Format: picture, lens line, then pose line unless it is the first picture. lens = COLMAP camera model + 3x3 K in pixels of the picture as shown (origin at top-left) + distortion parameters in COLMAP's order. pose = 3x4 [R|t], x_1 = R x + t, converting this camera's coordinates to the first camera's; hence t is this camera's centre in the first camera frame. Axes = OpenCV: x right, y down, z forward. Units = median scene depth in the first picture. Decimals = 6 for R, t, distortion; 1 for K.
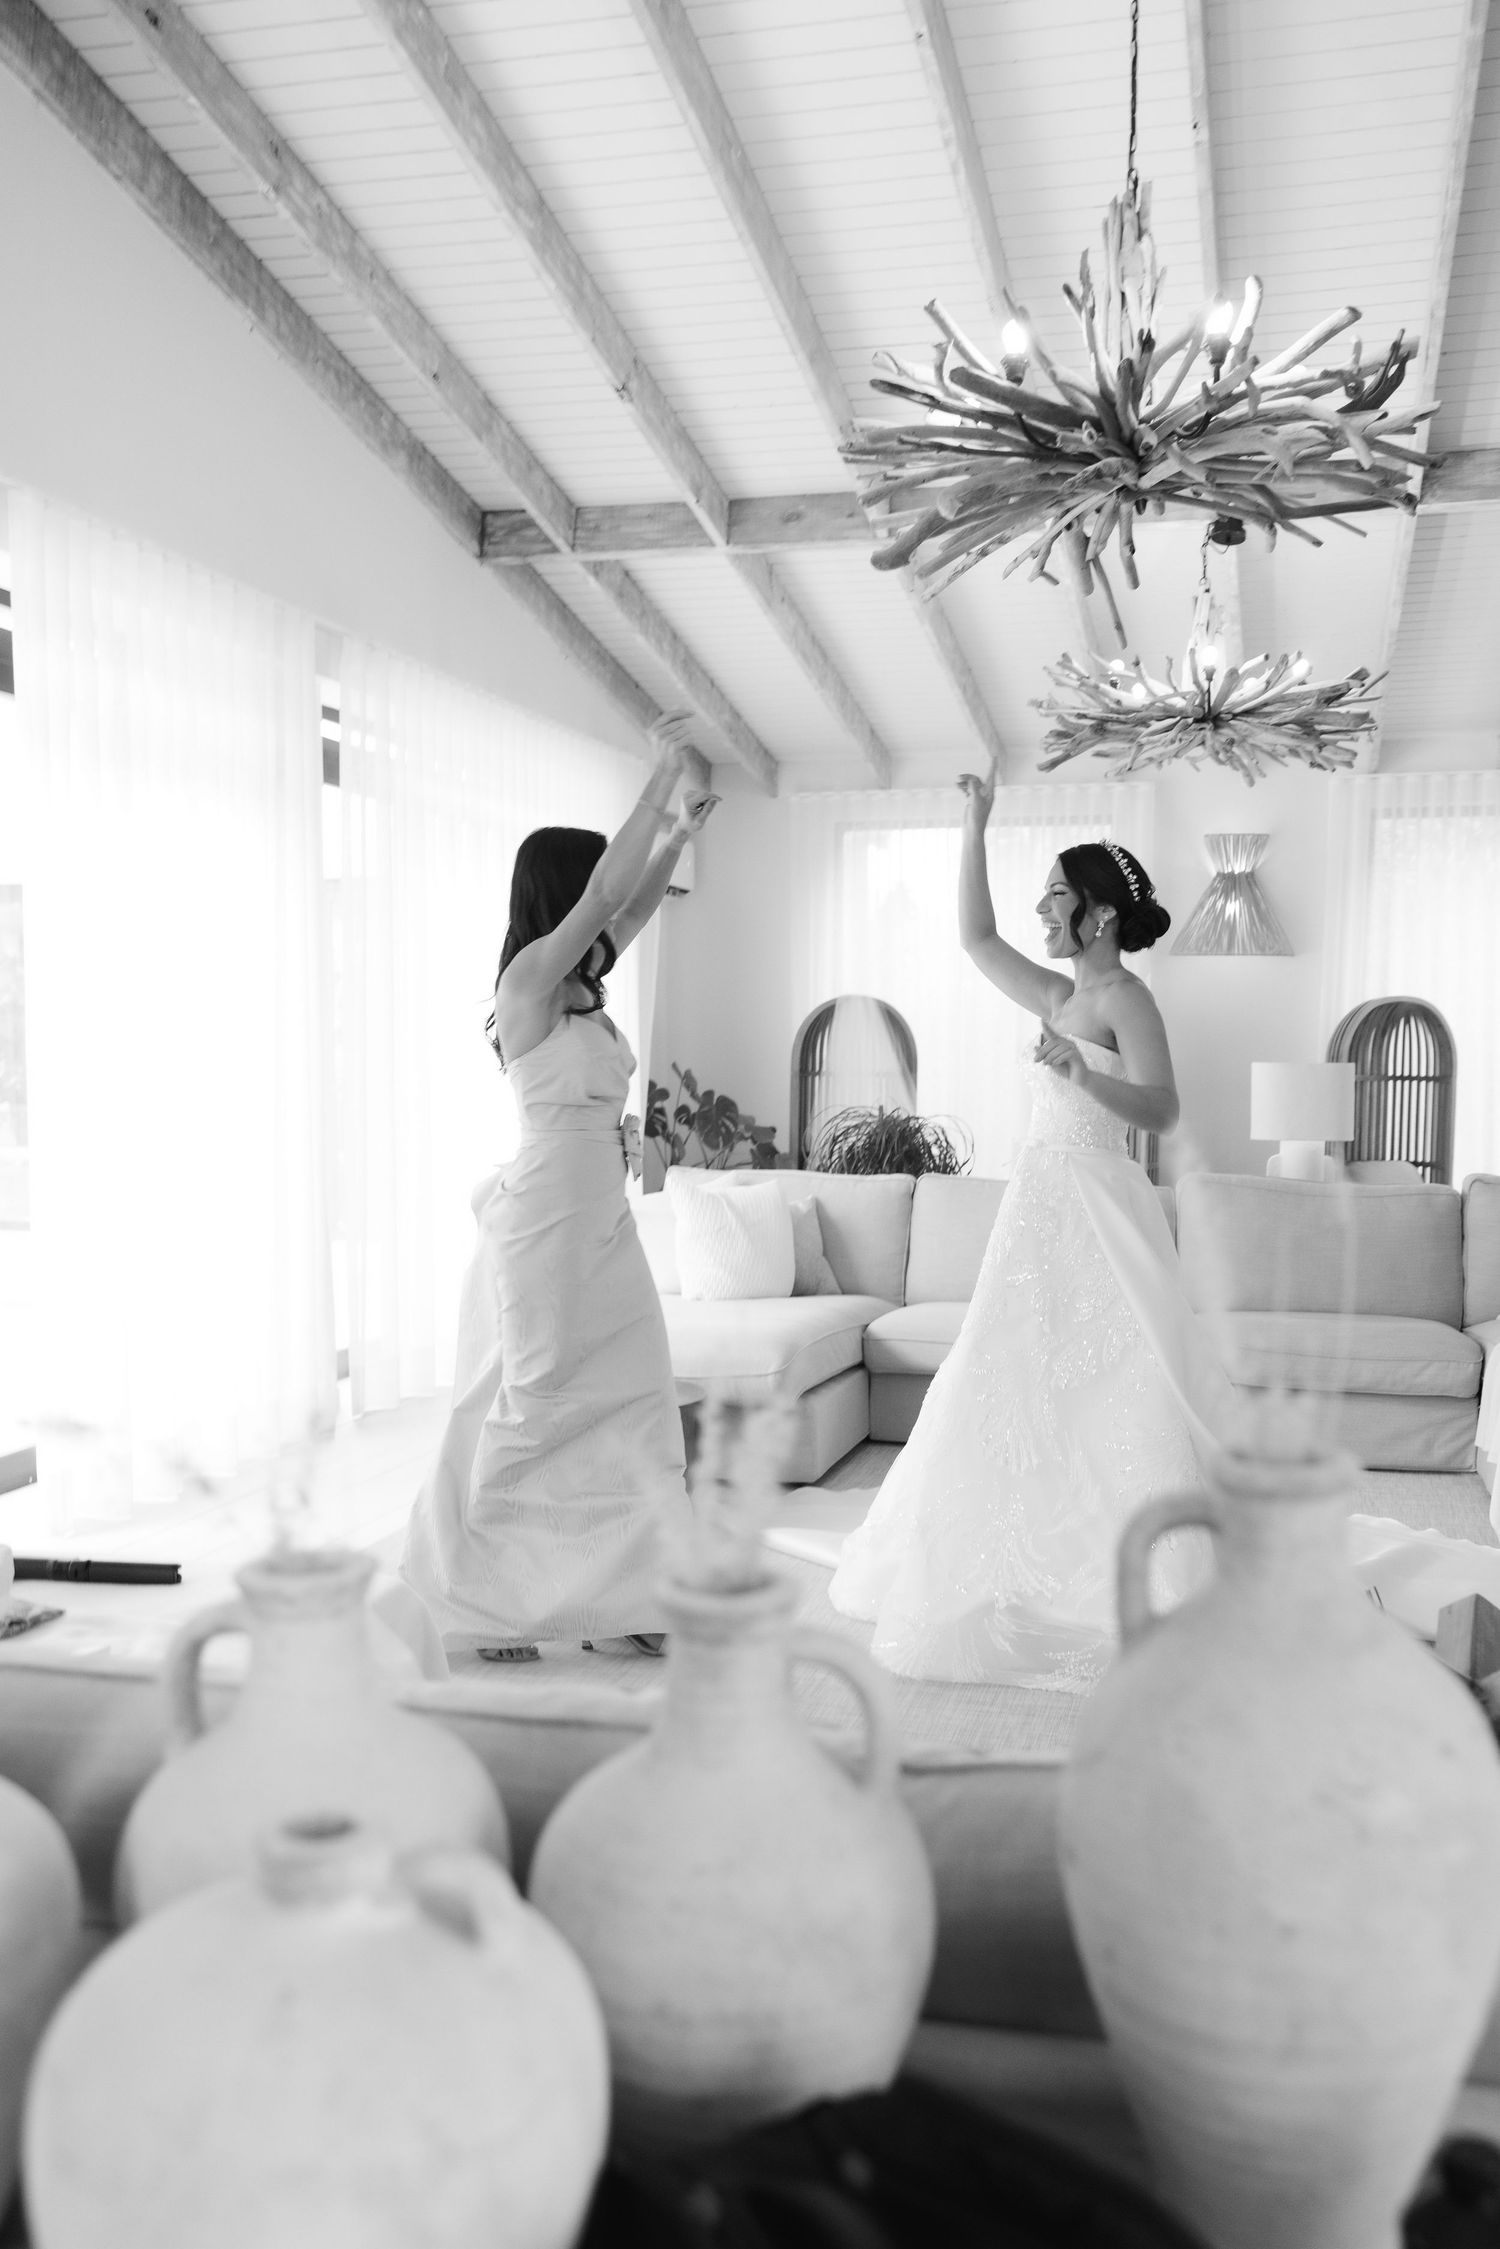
lens RADIAL K [[1924.4, 0, 796.2], [0, 1924.4, 1207.0], [0, 0, 1]] dist [0.003581, -0.000818]
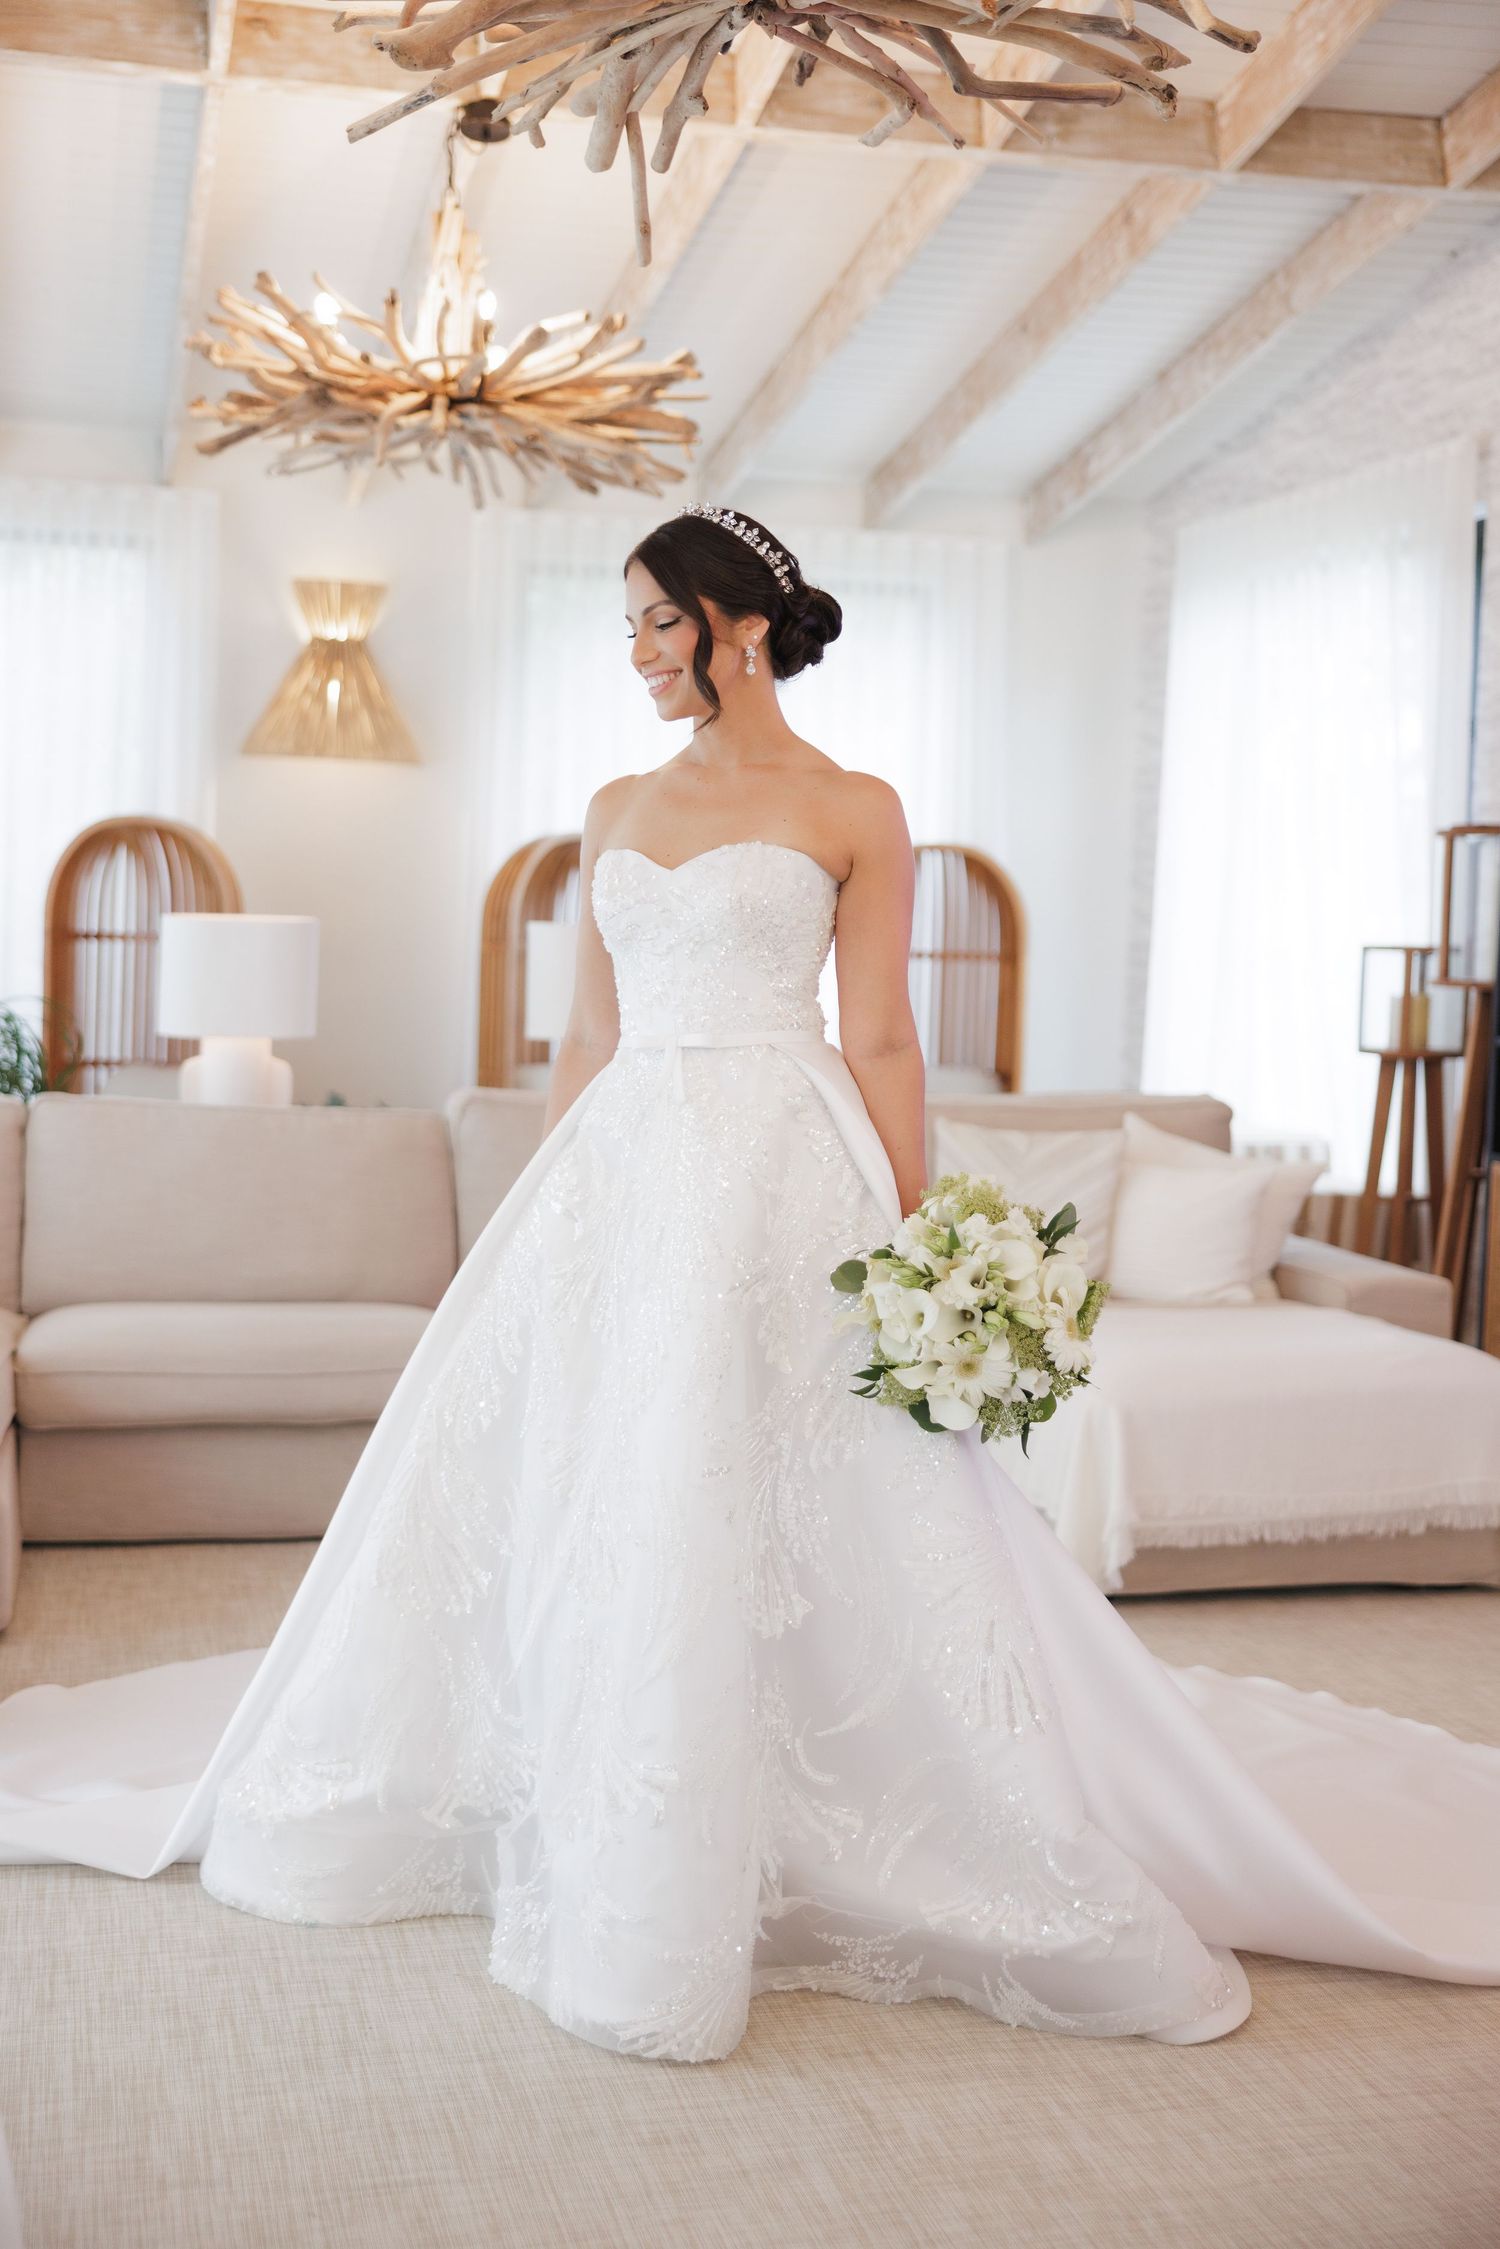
lens RADIAL K [[2730.6, 0, 750.0], [0, 2730.6, 1124.5], [0, 0, 1]] dist [-0.004509, 0.045858]
pose [[0.879107, -0.013940, 0.476421, -0.142584], [0.013368, 0.999900, 0.004589, -0.008442], [-0.476438, 0.002335, 0.879205, 0.126292]]
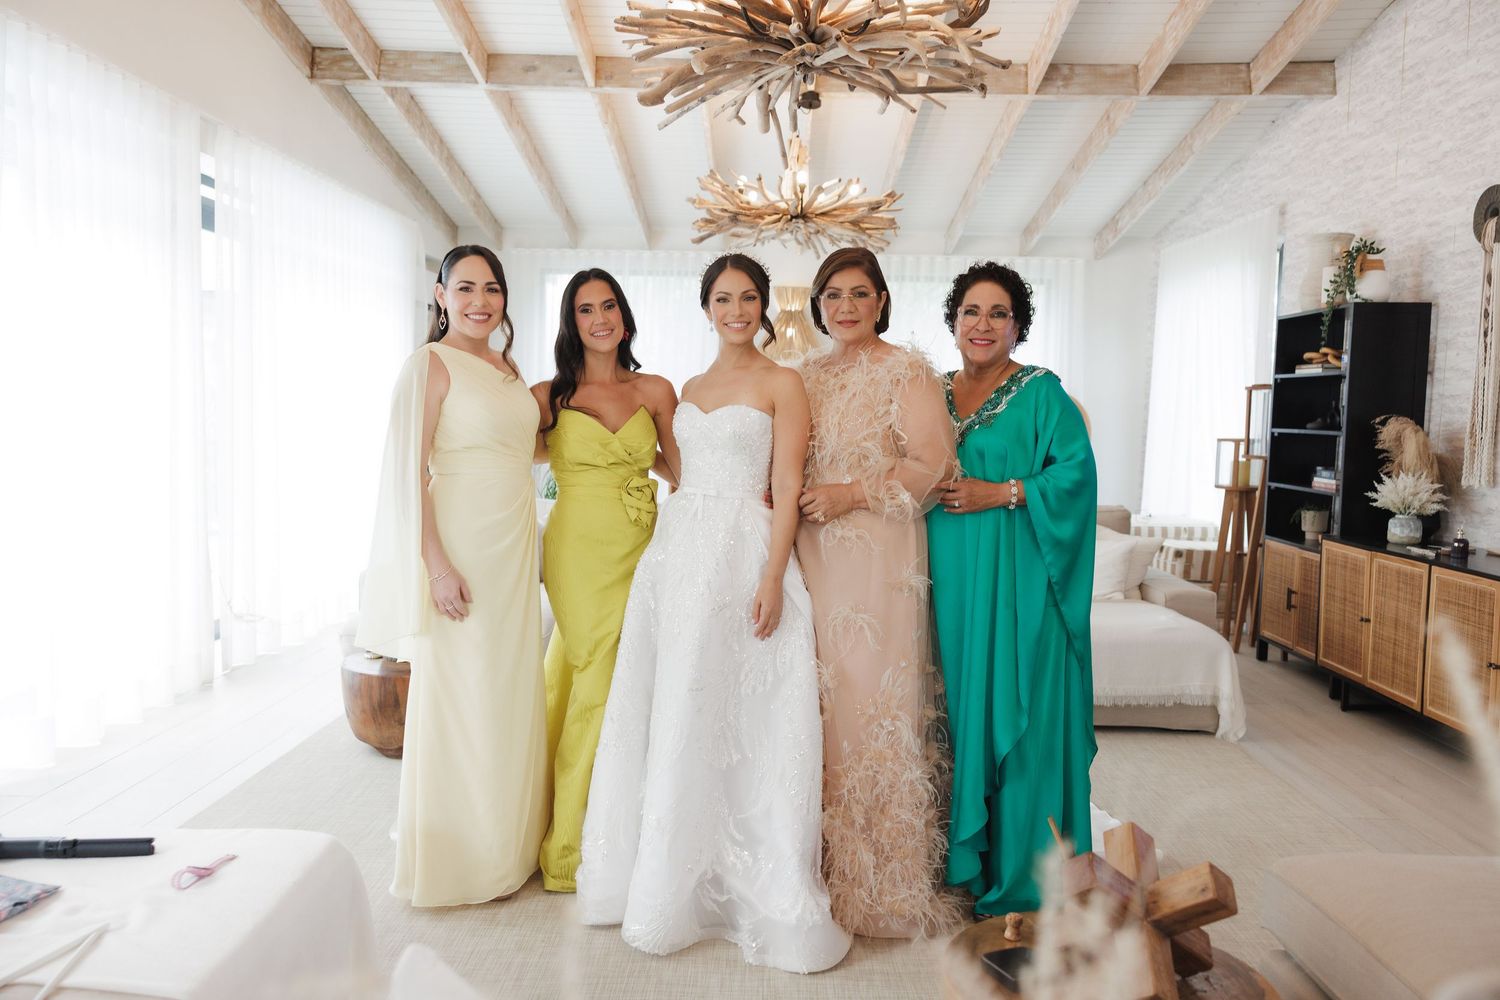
lens RADIAL K [[1175.1, 0, 750.0], [0, 1175.1, 500.0], [0, 0, 1]] dist [0.000735, 0.002542]
pose [[0.973470, 0.000788, 0.228813, -0.046499], [0.000124, 0.999992, -0.003971, -0.013623], [-0.228815, 0.003894, 0.973462, 0.057641]]
